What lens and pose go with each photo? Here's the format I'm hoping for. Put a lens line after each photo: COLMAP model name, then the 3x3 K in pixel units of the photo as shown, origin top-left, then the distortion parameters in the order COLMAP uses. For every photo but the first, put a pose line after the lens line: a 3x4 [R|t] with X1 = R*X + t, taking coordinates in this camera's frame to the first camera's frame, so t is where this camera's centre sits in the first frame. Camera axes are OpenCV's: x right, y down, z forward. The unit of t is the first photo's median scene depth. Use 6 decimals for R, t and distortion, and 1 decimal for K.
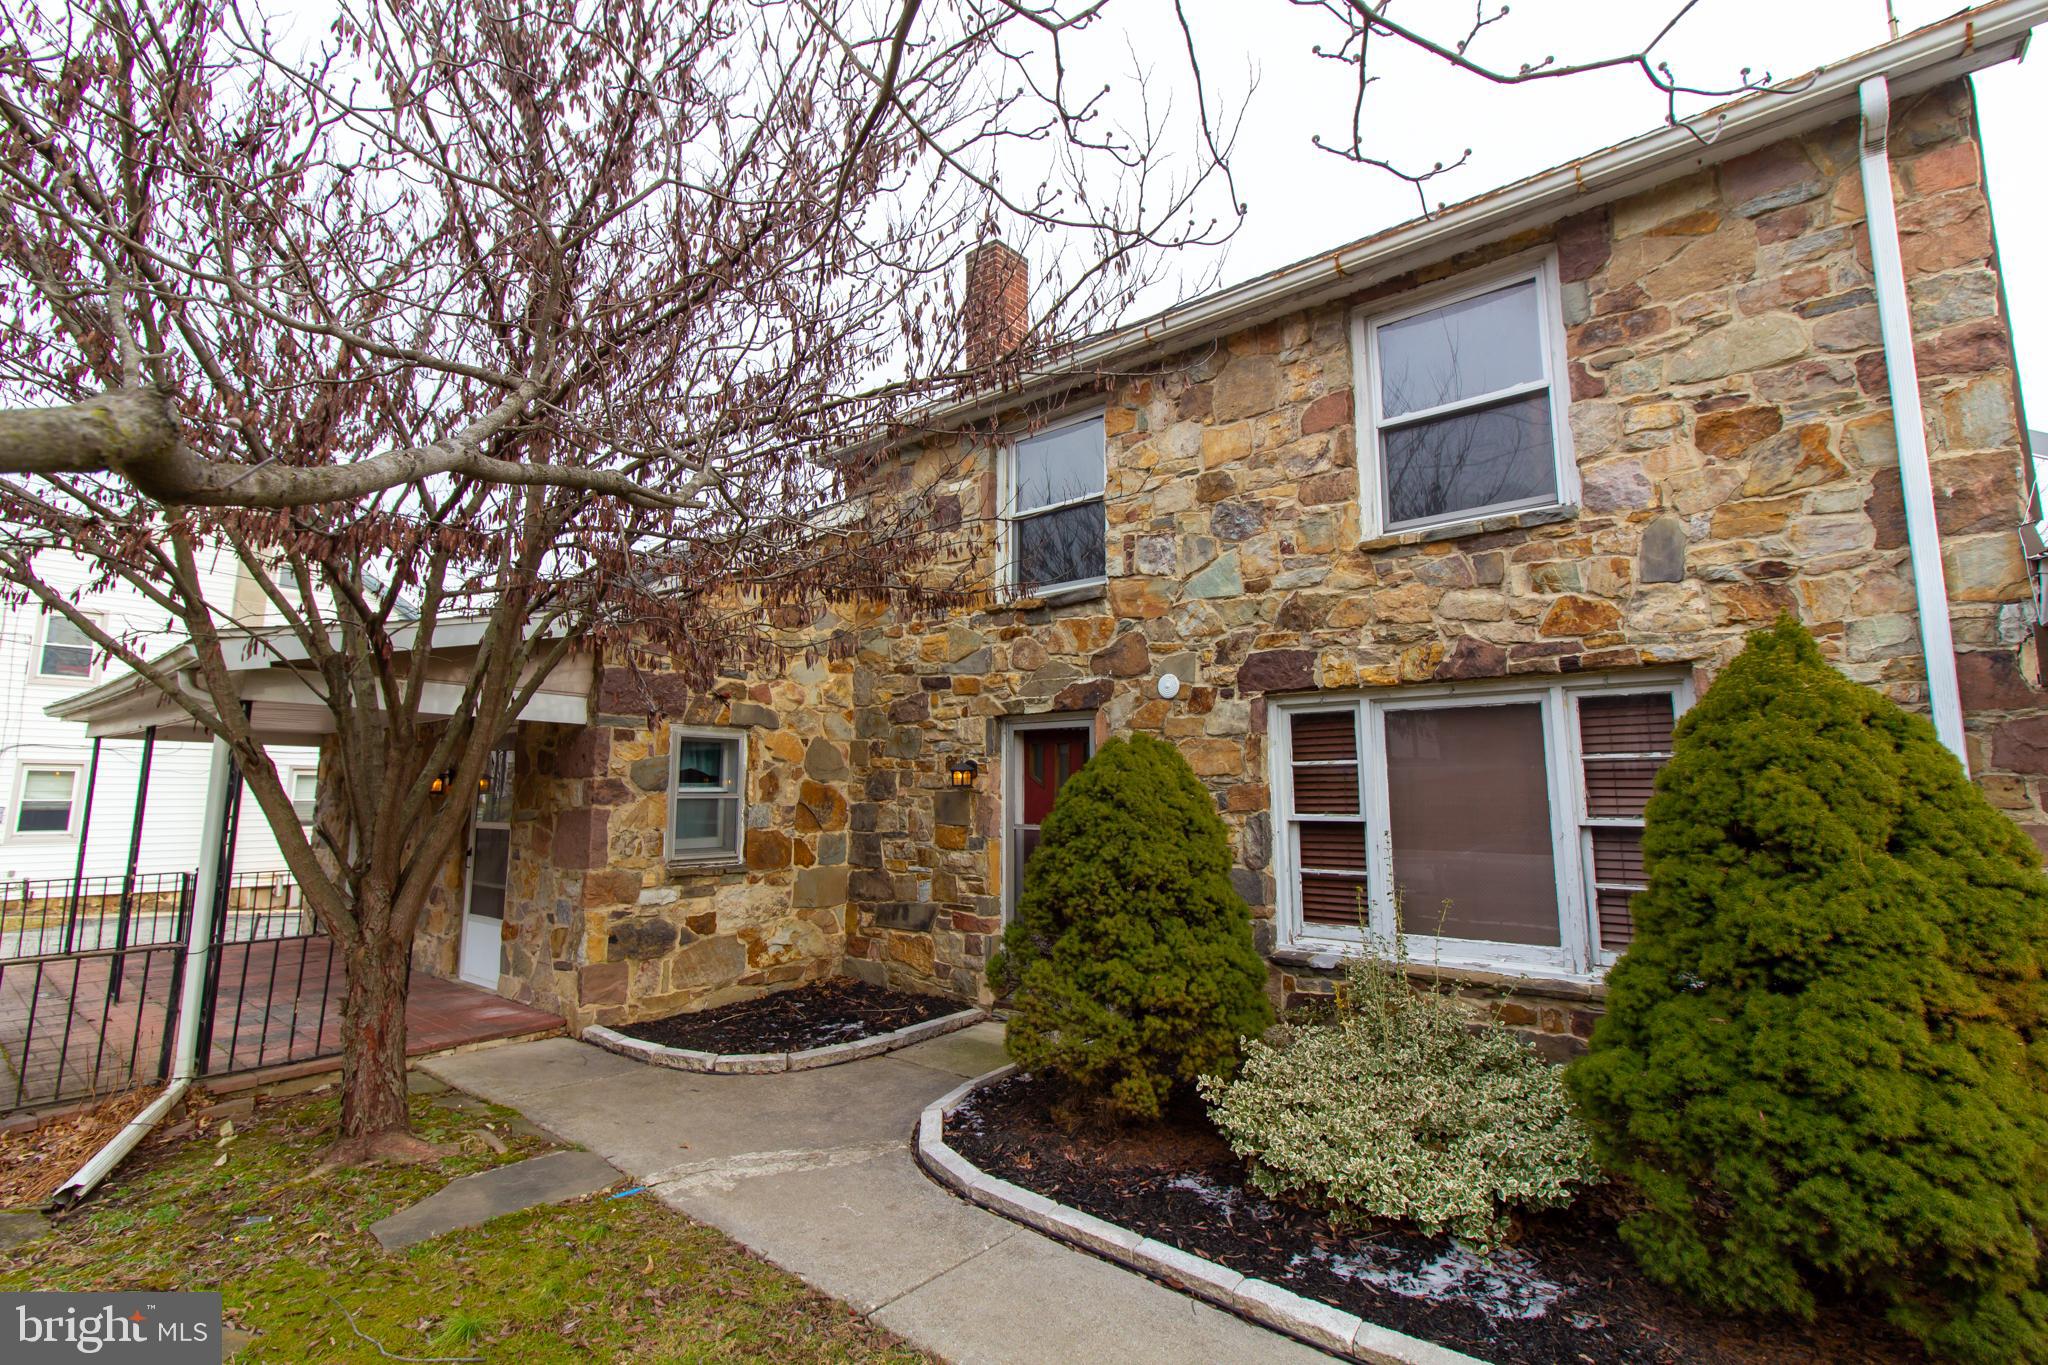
lens RADIAL K [[942.7, 0, 1021.5], [0, 942.7, 679.5], [0, 0, 1]] dist [0.001089, 0.001156]
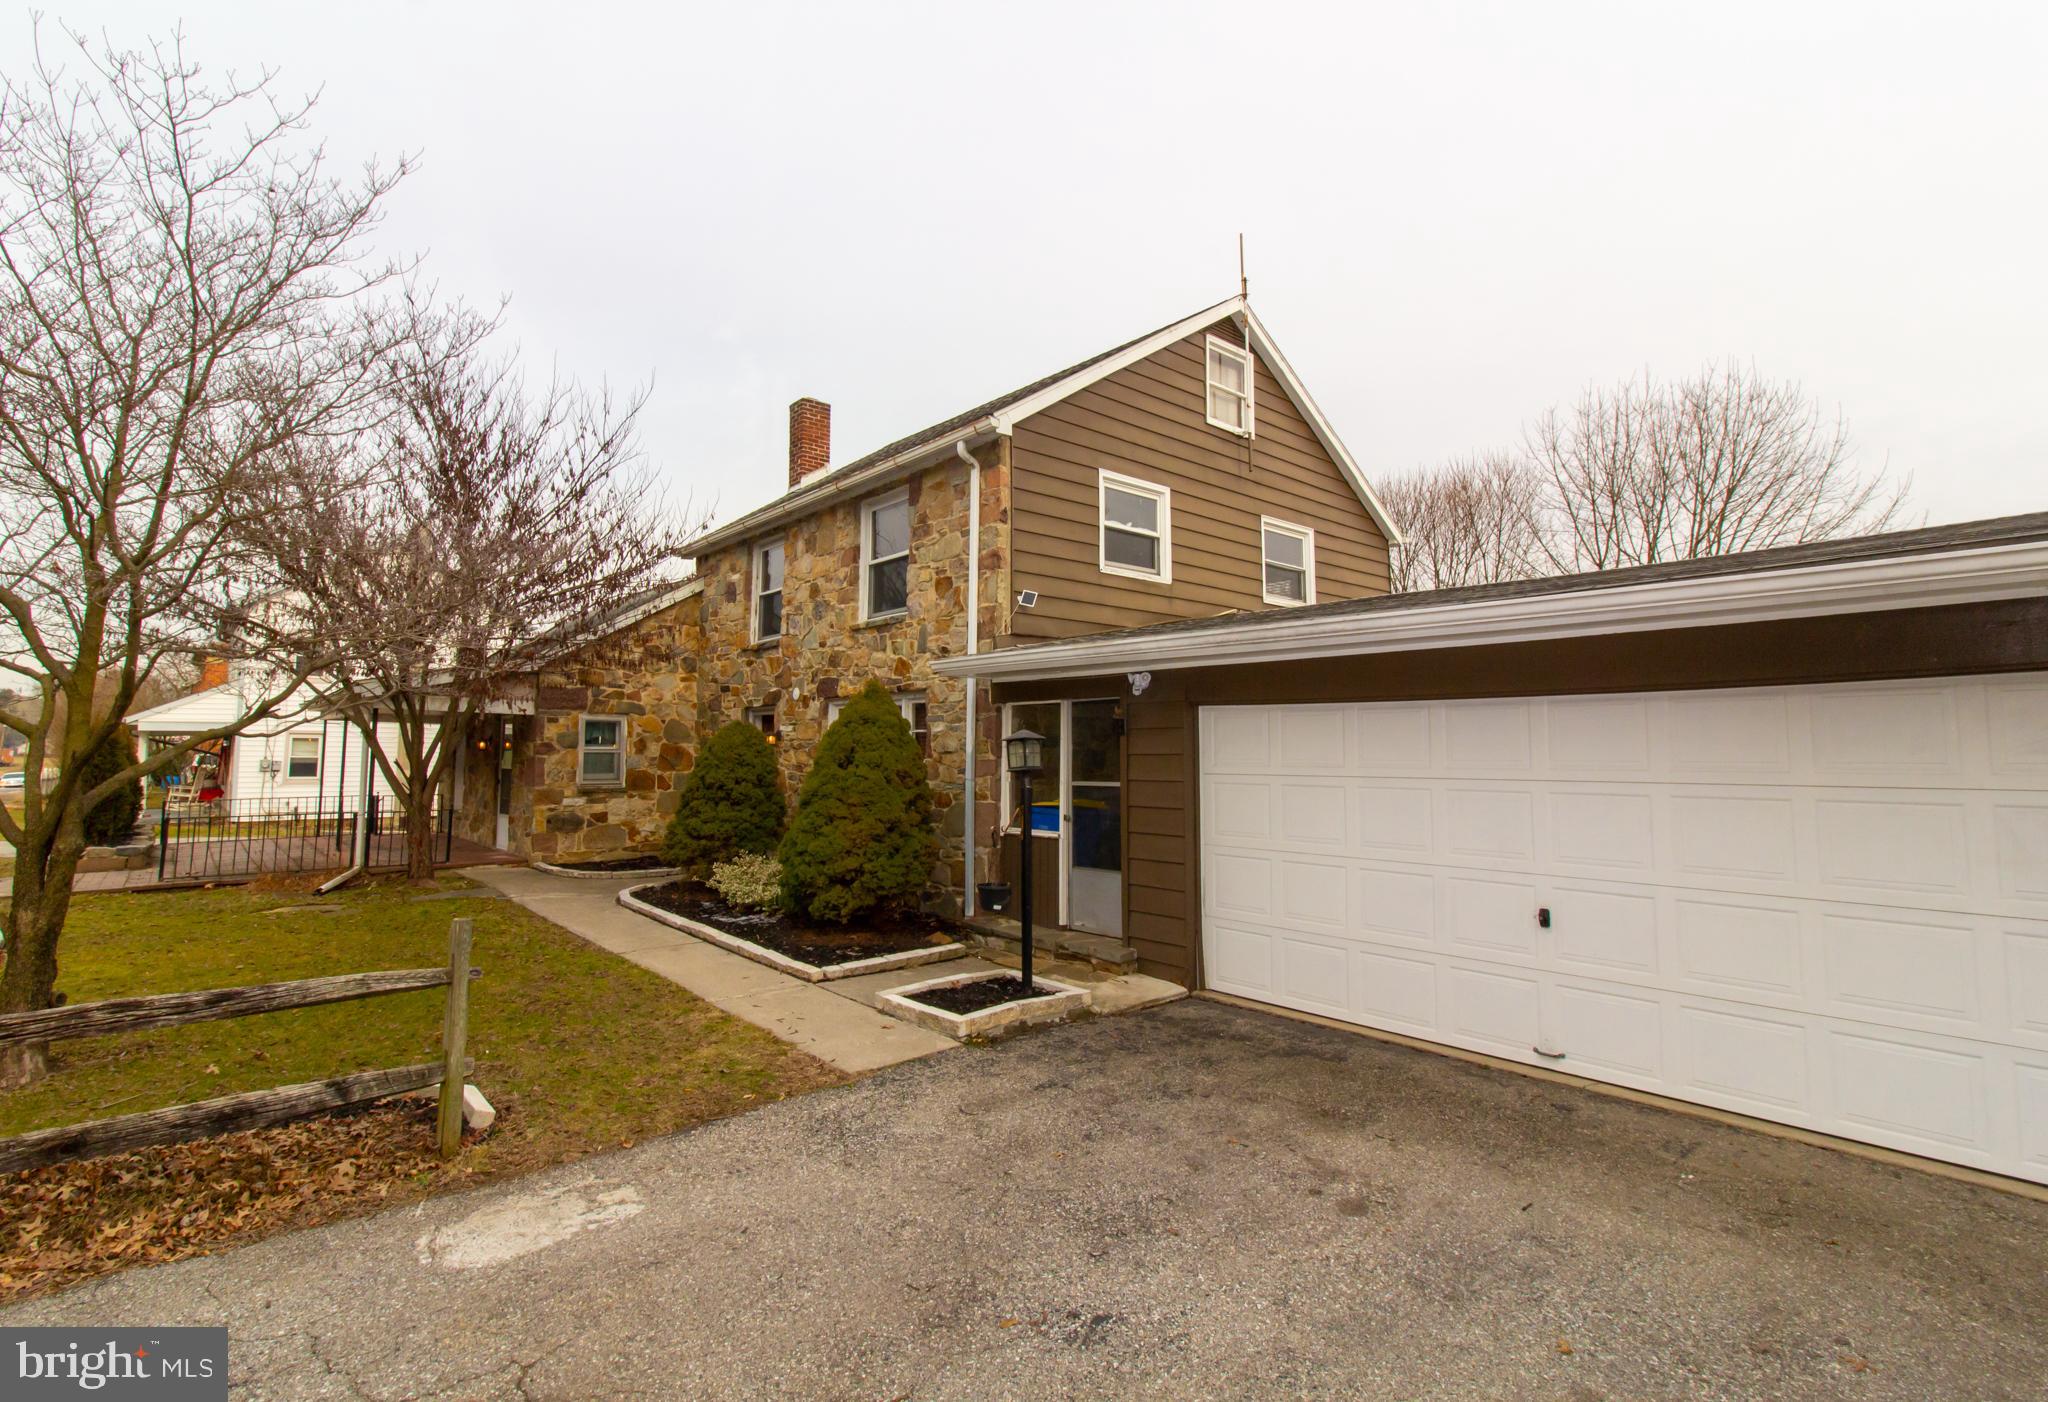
lens RADIAL K [[975.4, 0, 1011.1], [0, 975.4, 697.7], [0, 0, 1]] dist [-0.004371, 0.001156]
pose [[0.985651, -0.010641, -0.168460, 1.050988], [0.020810, 0.998058, 0.058713, -0.106105], [0.167509, -0.061377, 0.983958, -1.018709]]
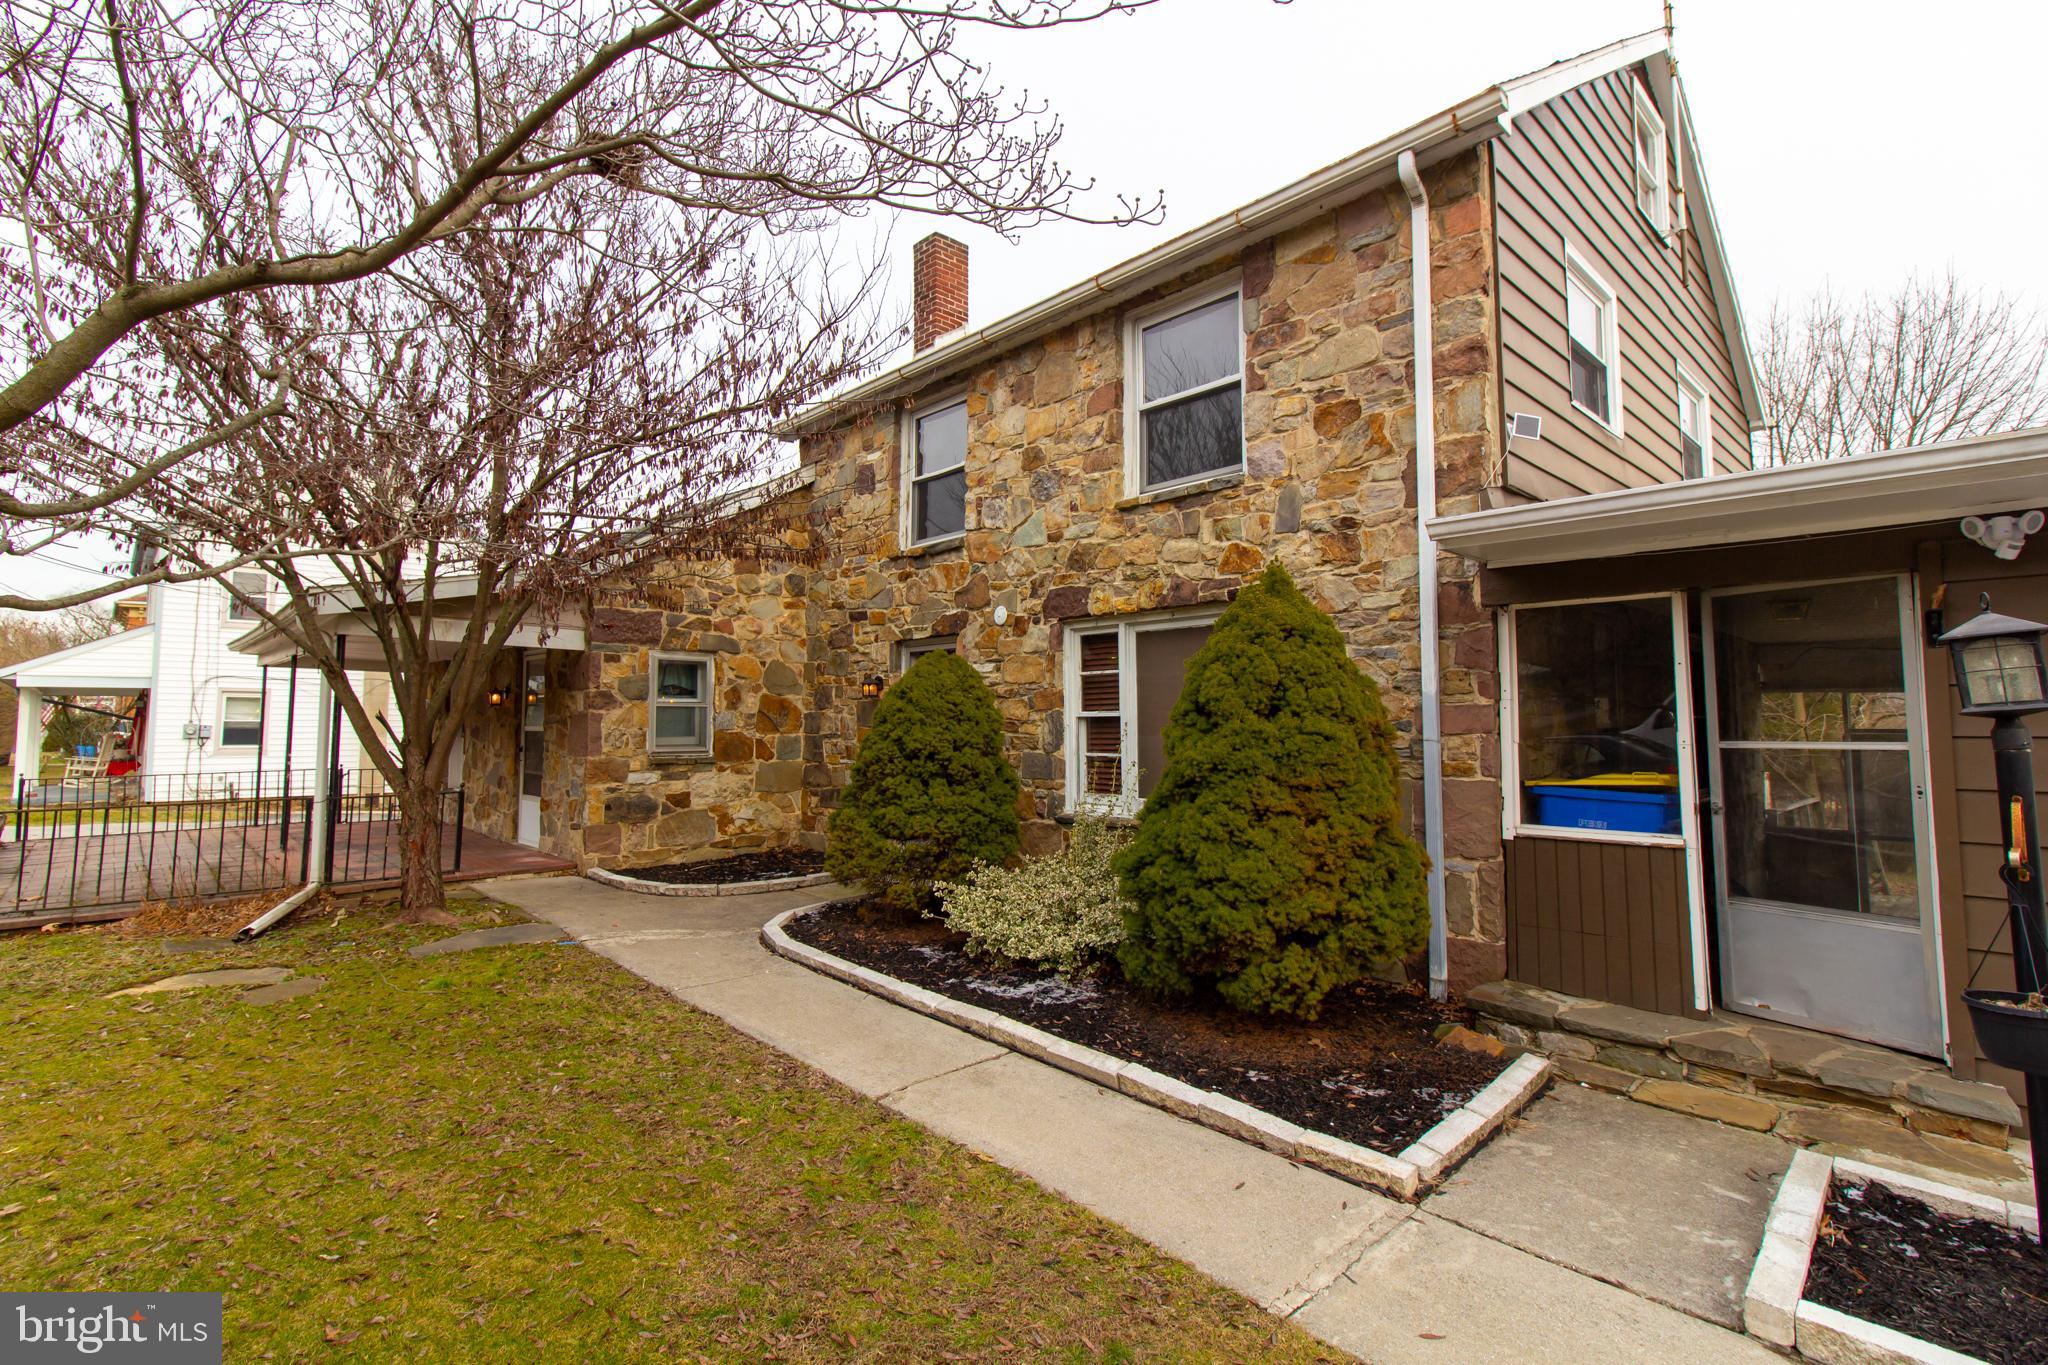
lens RADIAL K [[942.7, 0, 1024.8], [0, 942.7, 678.2], [0, 0, 1]] dist [0.001089, 0.001156]
pose [[0.993691, -0.007849, -0.111879, 0.376453], [0.015728, 0.997443, 0.069714, 0.003496], [0.111046, -0.071034, 0.991273, -0.320738]]
